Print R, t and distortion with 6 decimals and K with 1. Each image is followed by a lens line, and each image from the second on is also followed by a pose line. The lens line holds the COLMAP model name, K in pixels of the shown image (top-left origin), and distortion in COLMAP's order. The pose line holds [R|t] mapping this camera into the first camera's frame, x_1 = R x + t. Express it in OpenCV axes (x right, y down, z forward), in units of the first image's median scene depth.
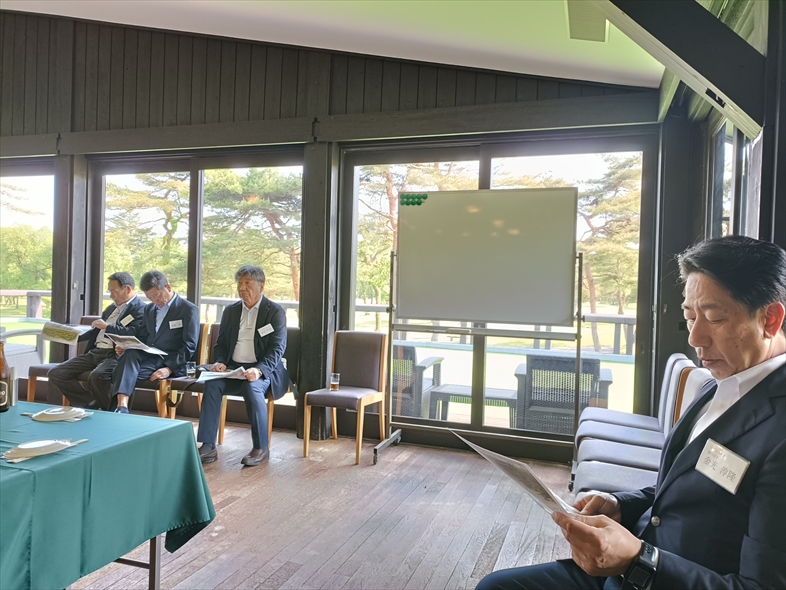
lens RADIAL K [[587.6, 0, 395.9], [0, 587.6, 290.1], [0, 0, 1]] dist [0.037994, -0.021602]
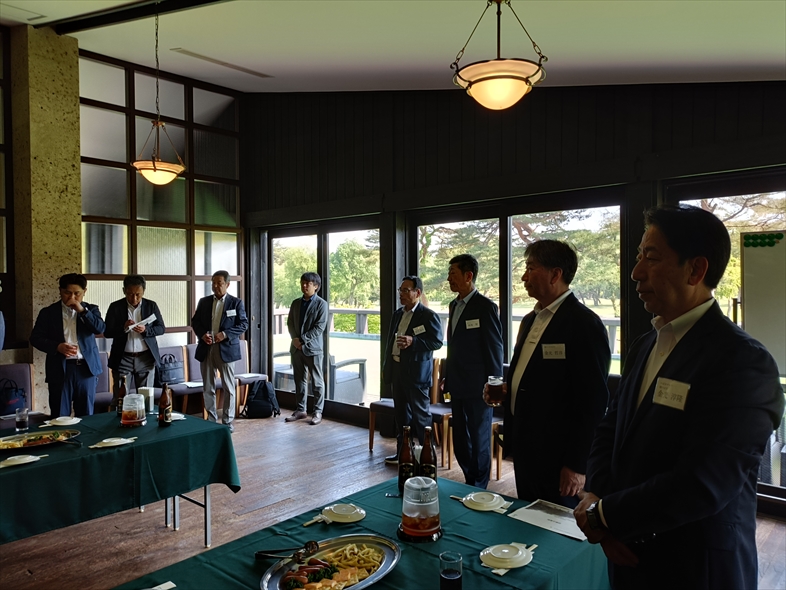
lens RADIAL K [[587.6, 0, 407.1], [0, 587.6, 297.1], [0, 0, 1]] dist [0.037994, -0.021602]
pose [[0.925617, -0.019476, -0.377959, -0.105616], [0.021098, 0.999777, 0.000150, -0.064937], [0.377872, -0.008113, 0.925822, -0.022705]]
